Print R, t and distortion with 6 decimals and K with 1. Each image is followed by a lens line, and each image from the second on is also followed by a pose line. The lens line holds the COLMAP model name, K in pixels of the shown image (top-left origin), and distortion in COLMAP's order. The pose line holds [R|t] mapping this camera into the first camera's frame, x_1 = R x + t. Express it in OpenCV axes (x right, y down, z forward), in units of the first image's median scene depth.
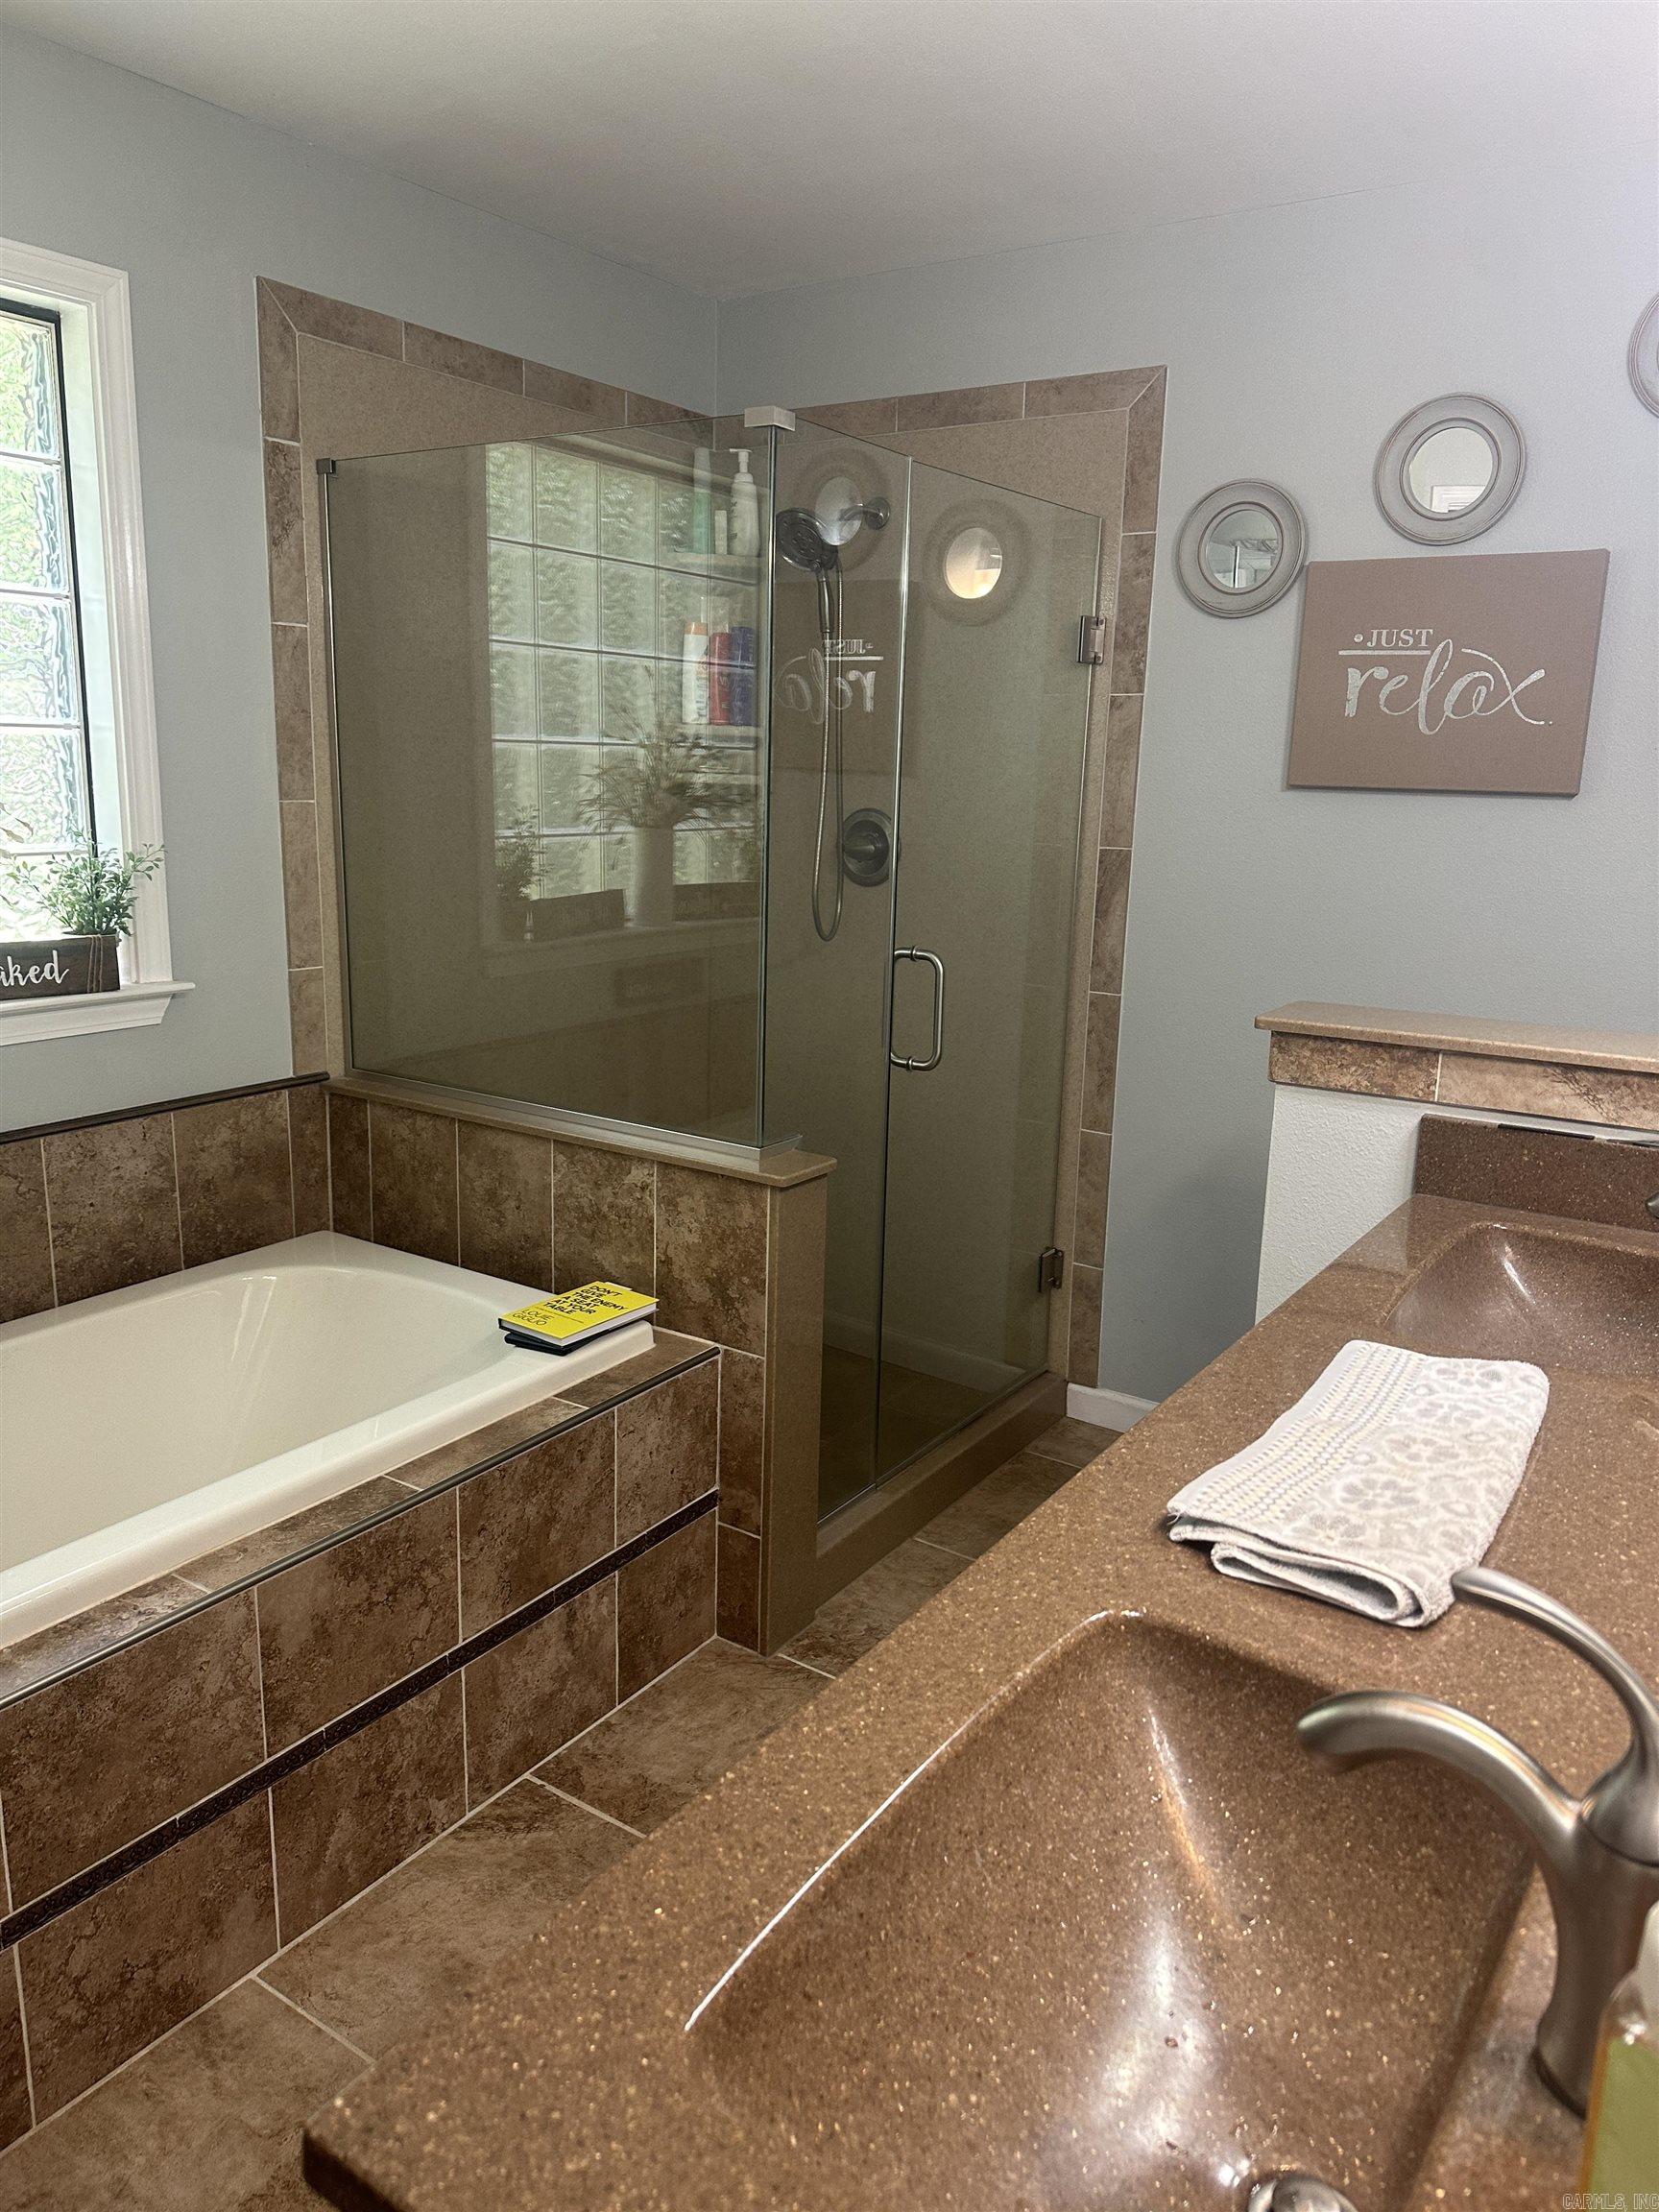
lens RADIAL K [[1543.1, 0, 842.8], [0, 1543.1, 1095.3], [0, 0, 1]] dist [0.036291, -0.042583]
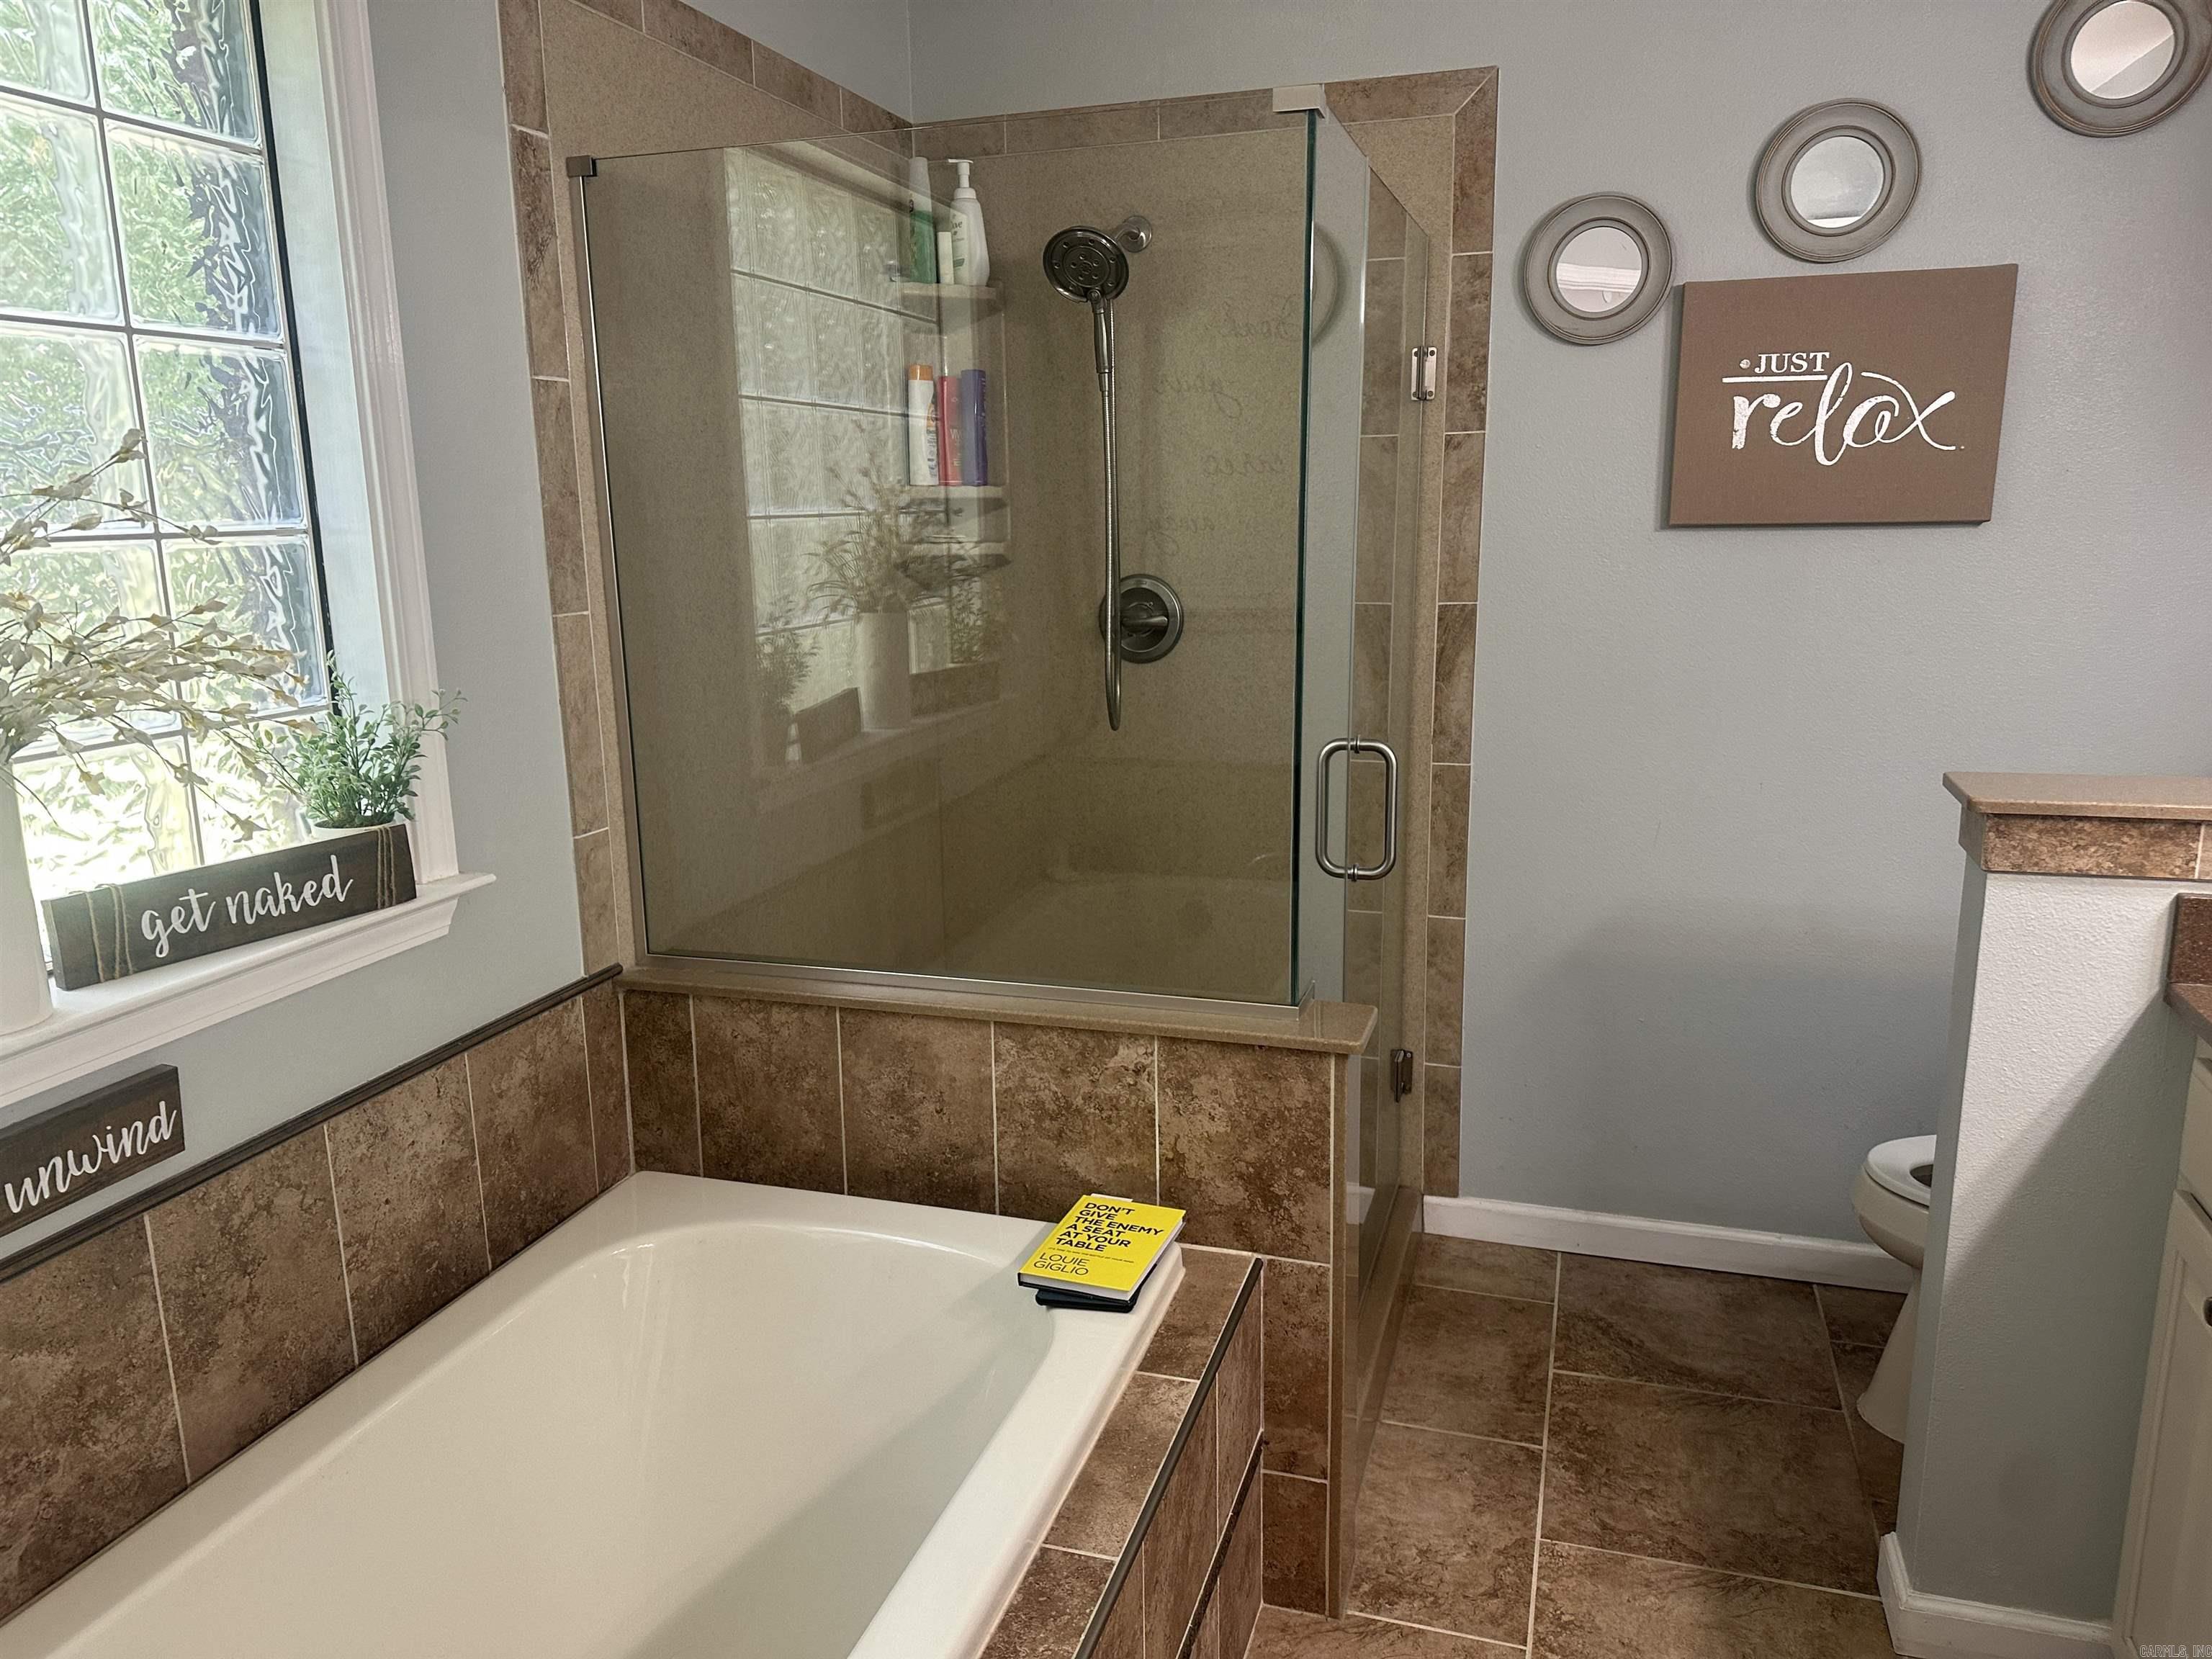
lens RADIAL K [[1543.1, 0, 1082.9], [0, 1543.1, 832.0], [0, 0, 1]] dist [0.036291, -0.042583]
pose [[0.961937, -0.099868, 0.254369, -0.311773], [0.100736, 0.994866, 0.009647, -0.065972], [-0.254027, 0.016344, 0.967059, 0.211158]]
